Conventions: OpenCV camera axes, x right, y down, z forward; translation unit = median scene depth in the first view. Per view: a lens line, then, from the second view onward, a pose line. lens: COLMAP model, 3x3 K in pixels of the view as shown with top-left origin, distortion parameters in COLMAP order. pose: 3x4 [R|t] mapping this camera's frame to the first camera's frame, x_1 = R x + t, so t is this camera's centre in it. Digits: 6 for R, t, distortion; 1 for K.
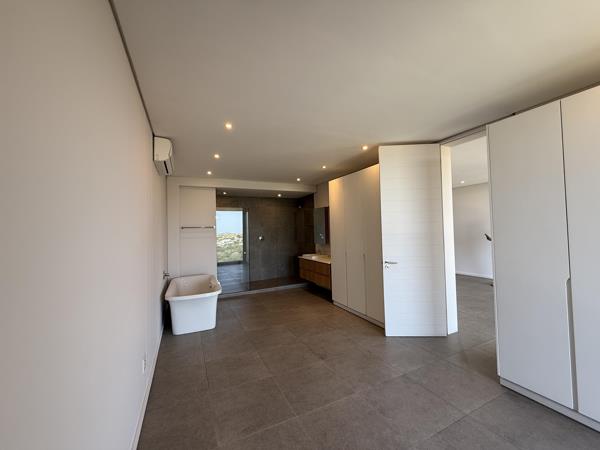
lens RADIAL K [[240.2, 0, 298.4], [0, 240.2, 225.9], [0, 0, 1]] dist [0.000885, -0.000308]
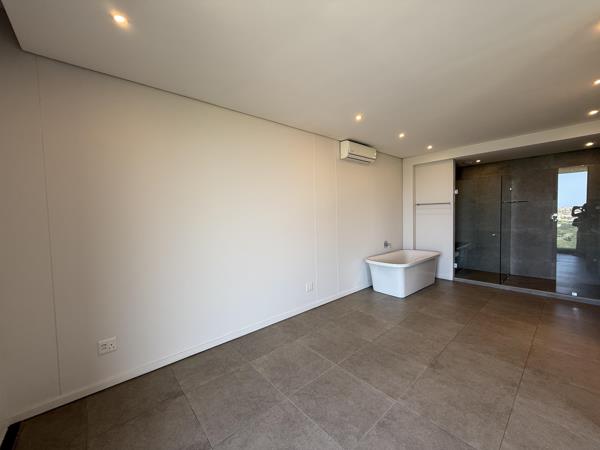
lens RADIAL K [[240.2, 0, 297.5], [0, 240.2, 223.8], [0, 0, 1]] dist [0.000885, -0.000308]
pose [[0.257166, 0.059366, -0.964542, 0.614947], [0.038905, 0.996666, 0.071716, -0.006012], [0.965584, -0.055968, 0.253999, 0.312606]]
